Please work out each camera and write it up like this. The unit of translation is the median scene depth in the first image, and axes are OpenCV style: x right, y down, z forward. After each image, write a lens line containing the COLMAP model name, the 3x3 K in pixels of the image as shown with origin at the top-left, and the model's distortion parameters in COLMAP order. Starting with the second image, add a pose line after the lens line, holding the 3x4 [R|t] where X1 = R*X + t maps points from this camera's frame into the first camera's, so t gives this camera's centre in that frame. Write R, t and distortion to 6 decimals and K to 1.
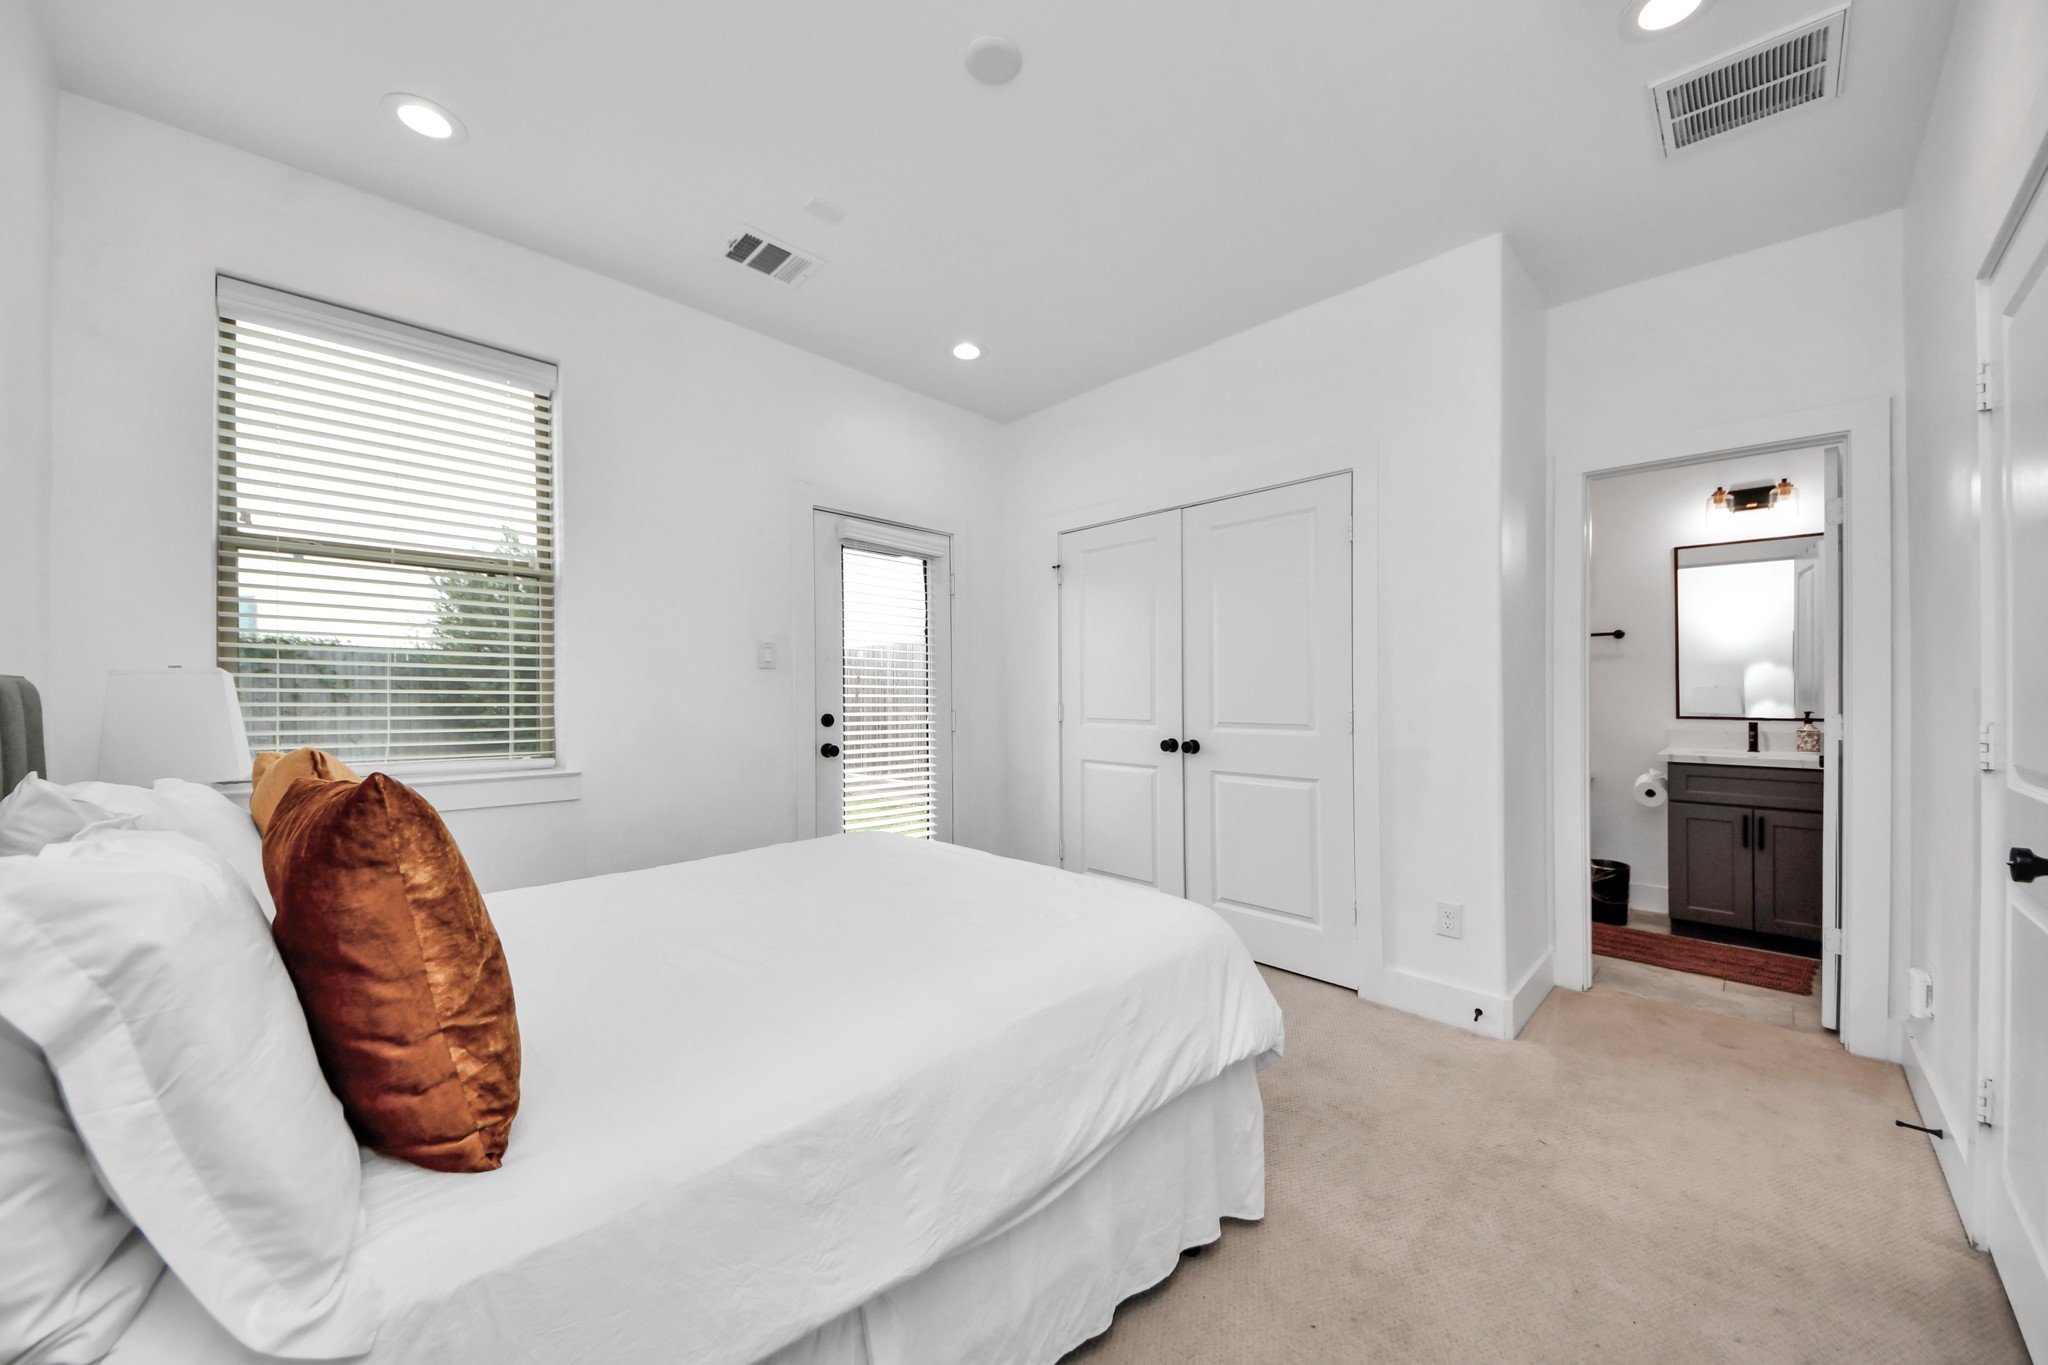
lens RADIAL K [[735.1, 0, 1024.0], [0, 735.1, 682.5], [0, 0, 1]] dist [0.000483, -0.009111]
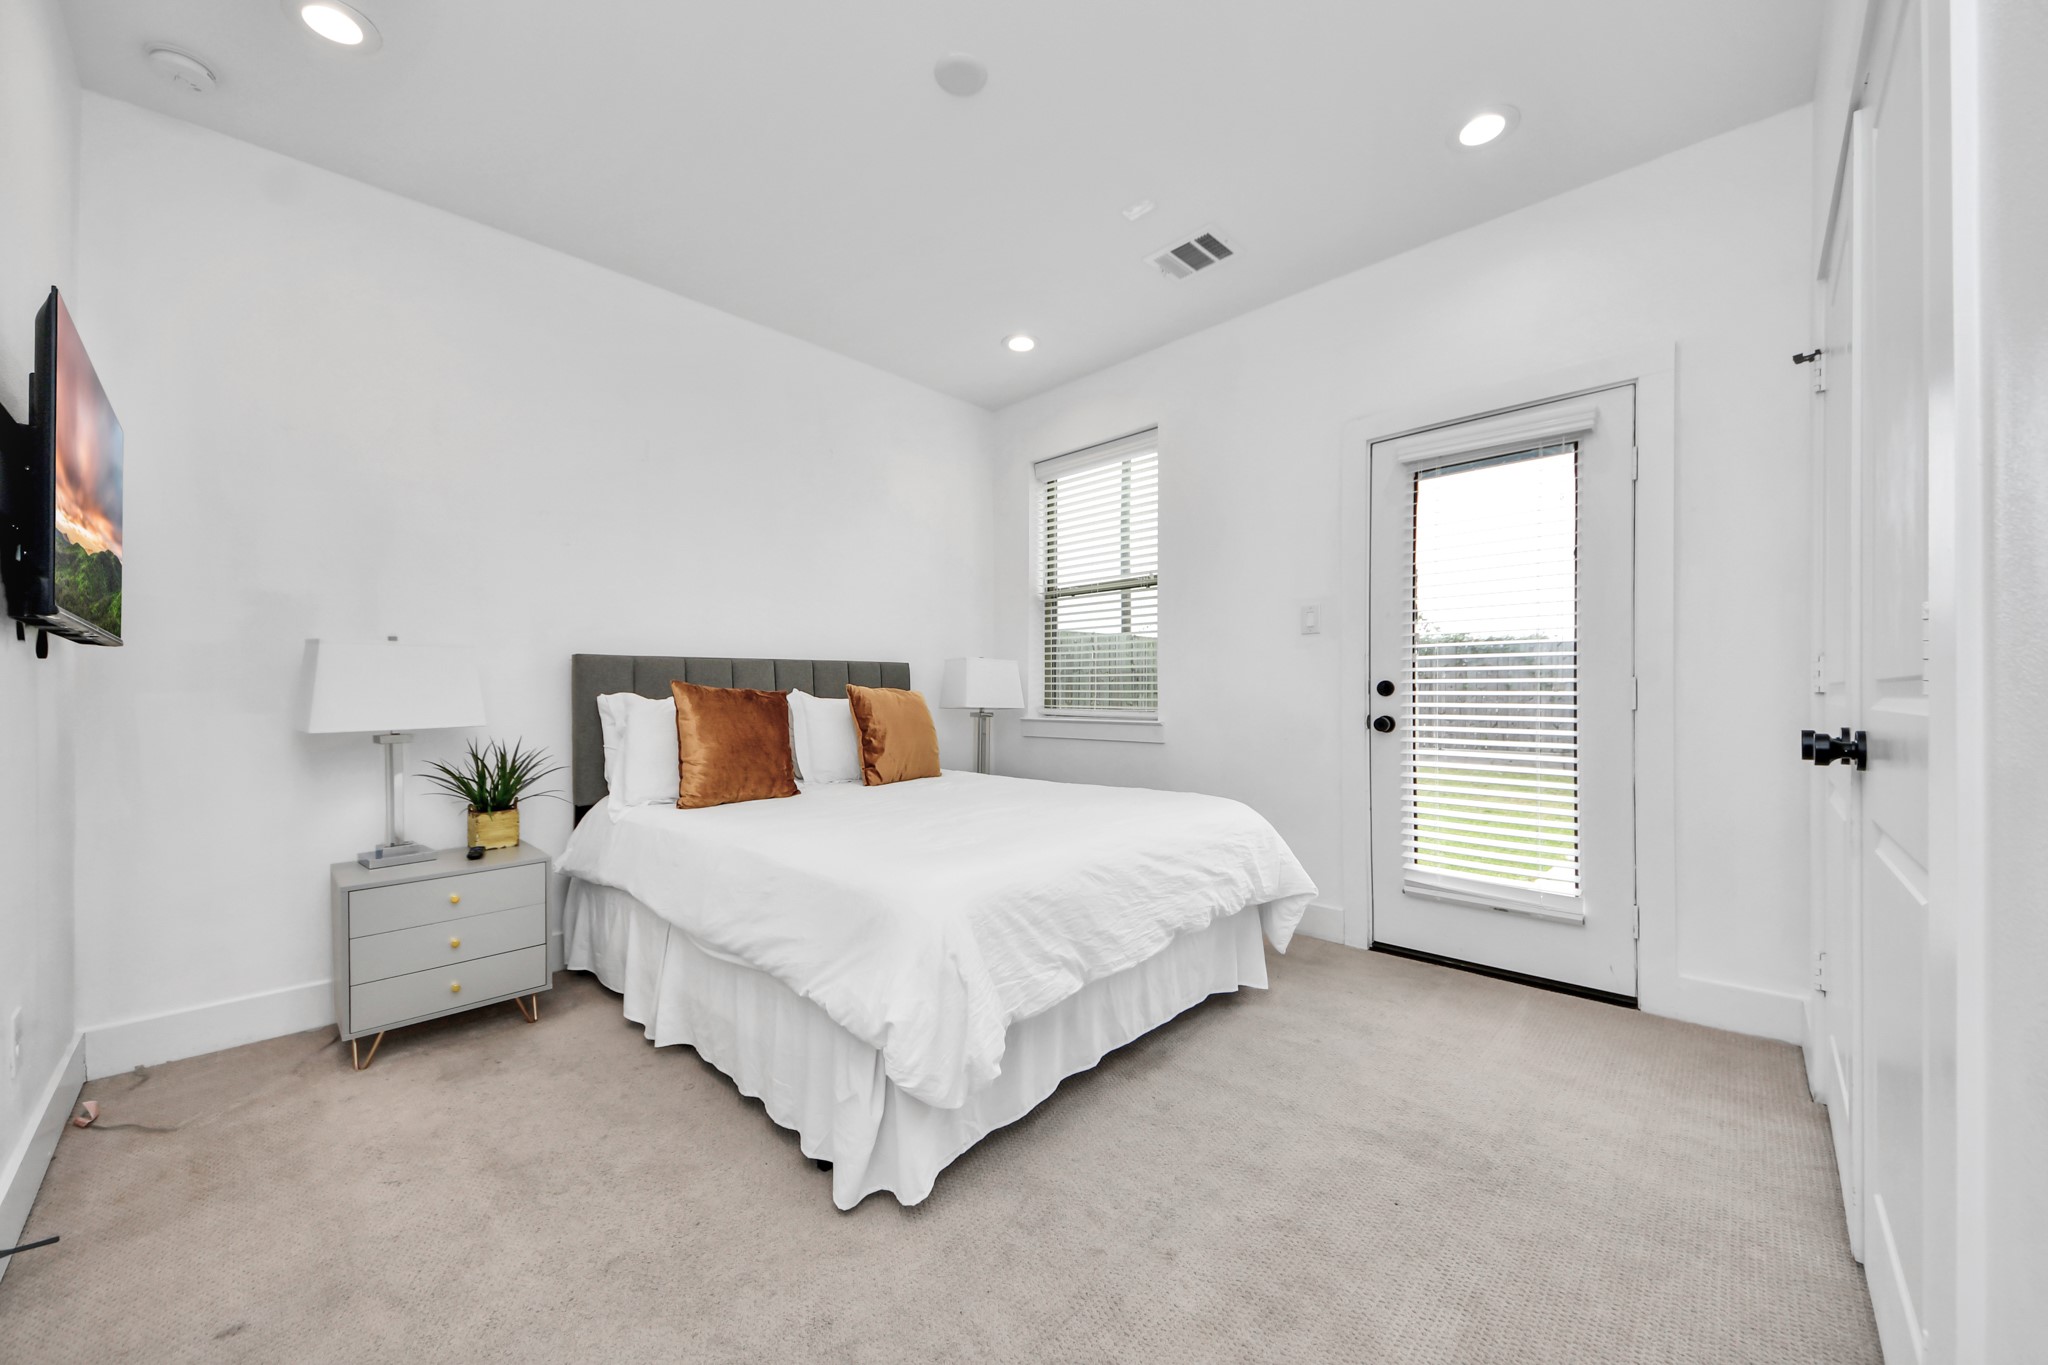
lens RADIAL K [[735.1, 0, 1024.0], [0, 735.1, 682.5], [0, 0, 1]] dist [0.000483, -0.009111]
pose [[0.014267, -0.015834, -0.999773, 0.757140], [0.024993, 0.999568, -0.015474, 0.063033], [0.999586, -0.024766, 0.014657, 0.759947]]
